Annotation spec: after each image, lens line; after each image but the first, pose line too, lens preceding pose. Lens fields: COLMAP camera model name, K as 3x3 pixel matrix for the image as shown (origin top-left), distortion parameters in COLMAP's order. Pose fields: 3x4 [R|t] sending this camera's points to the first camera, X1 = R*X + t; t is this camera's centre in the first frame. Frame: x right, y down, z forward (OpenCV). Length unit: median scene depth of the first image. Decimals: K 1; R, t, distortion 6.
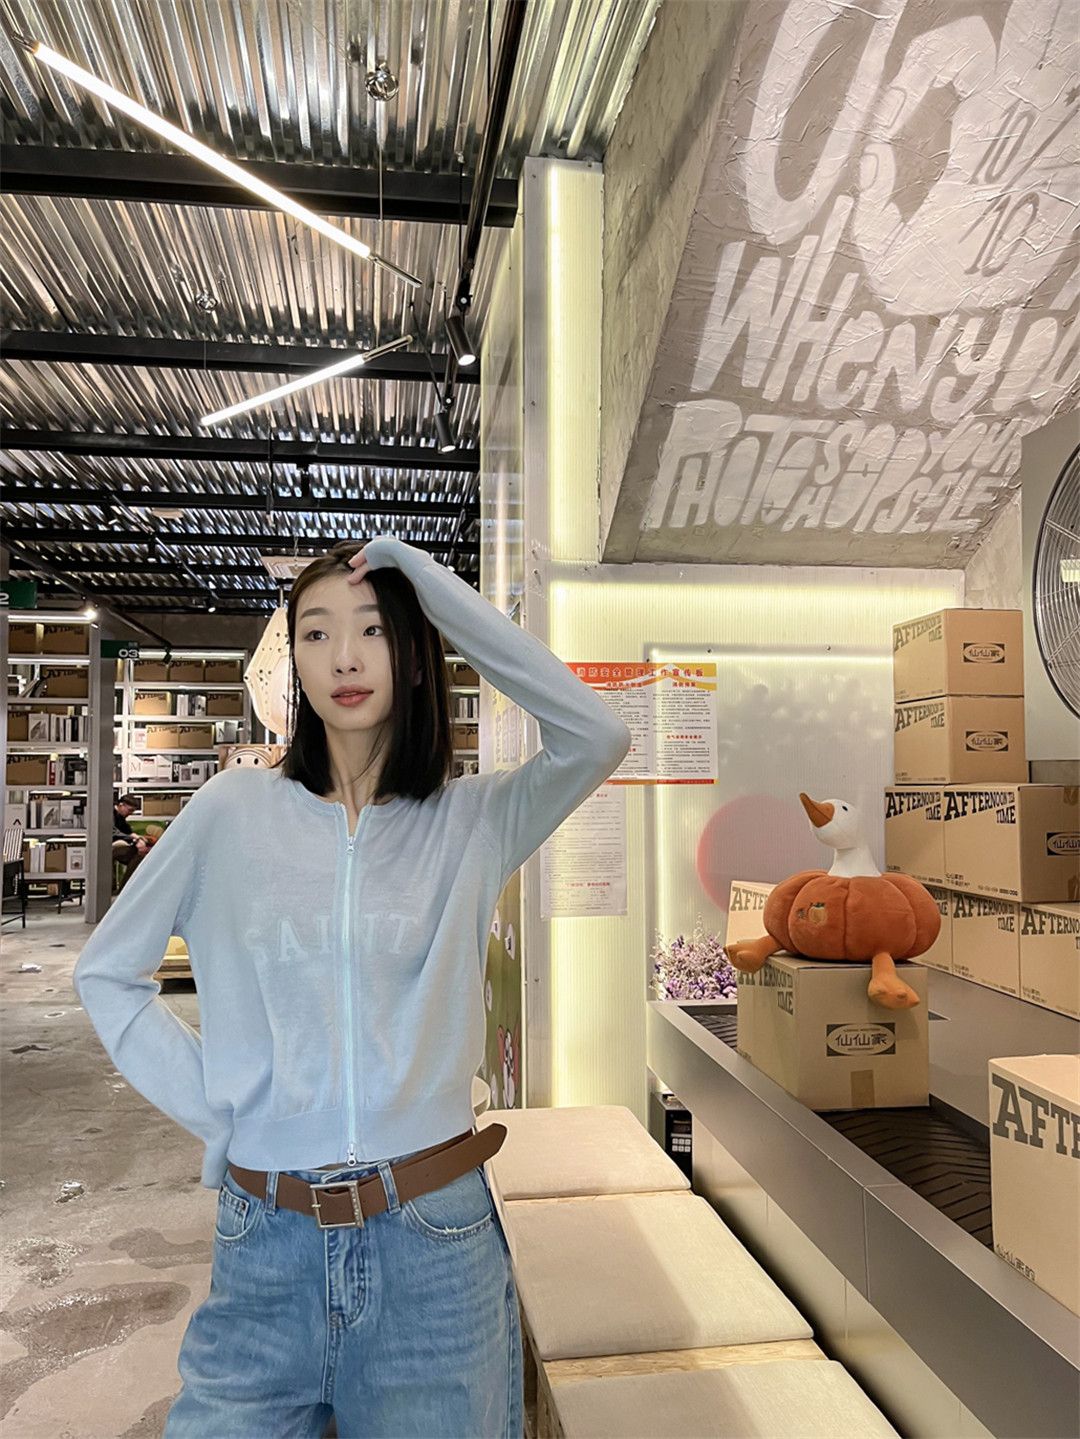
lens RADIAL K [[1121.2, 0, 565.1], [0, 1121.2, 752.3], [0, 0, 1]] dist [0.056426, -0.067365]
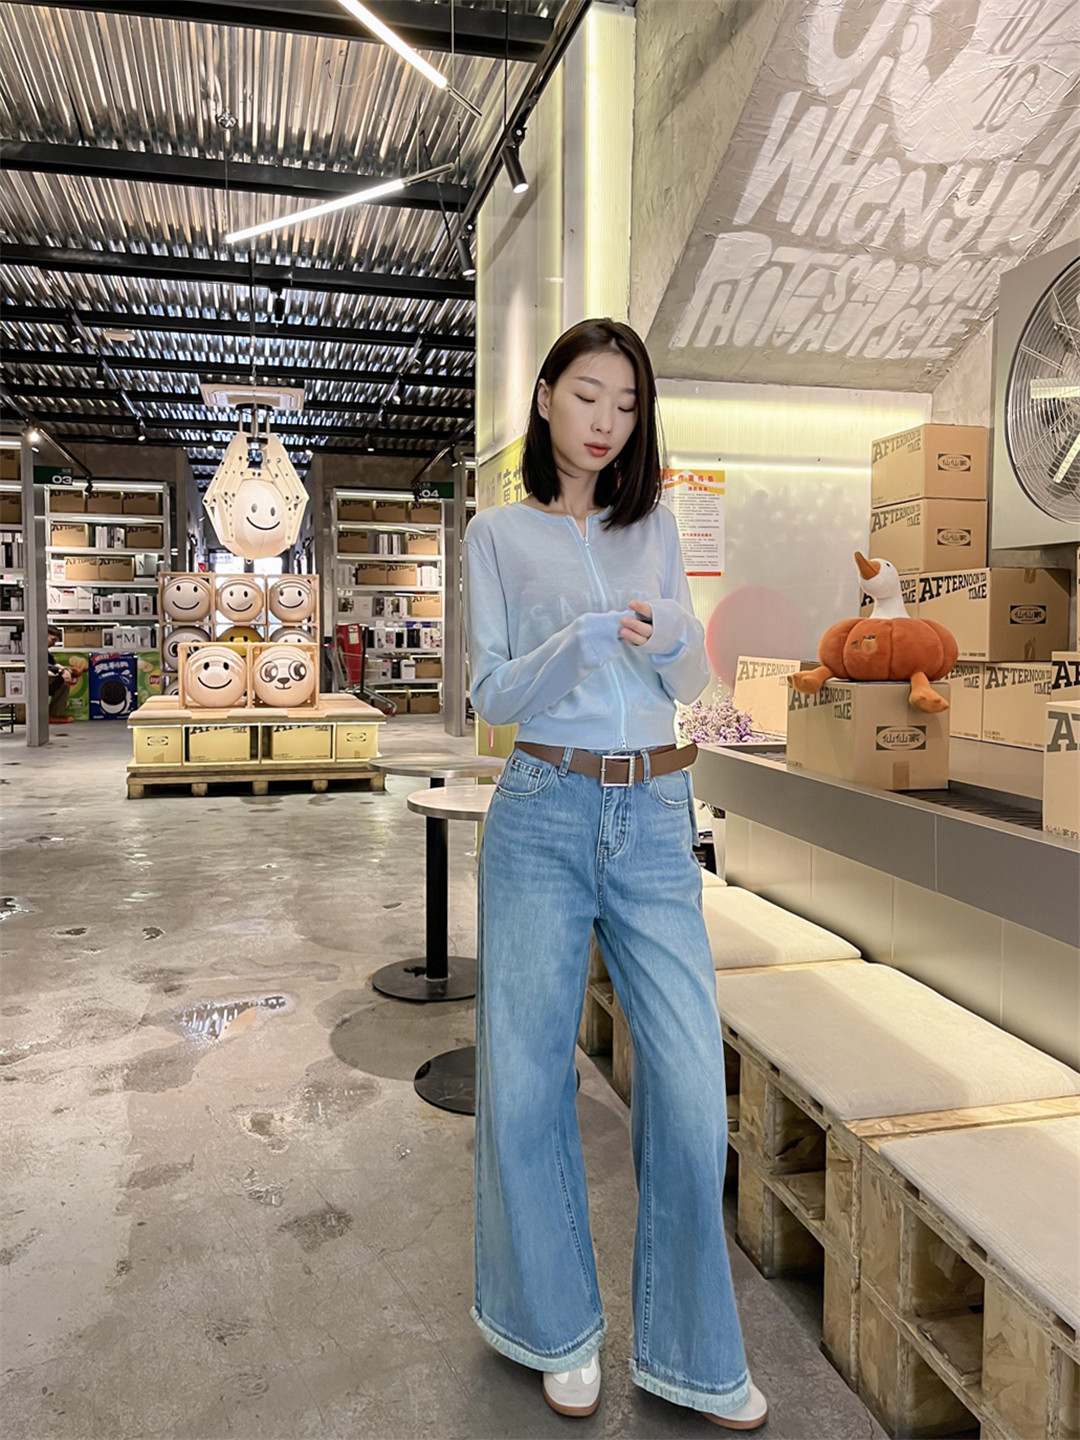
lens RADIAL K [[1122.0, 0, 533.1], [0, 1122.0, 714.4], [0, 0, 1]] dist [0.056426, -0.067365]
pose [[0.995840, -0.001245, 0.091106, -0.176991], [-0.007267, 0.995636, 0.093037, 0.067447], [-0.090824, -0.093312, 0.991486, -0.162633]]
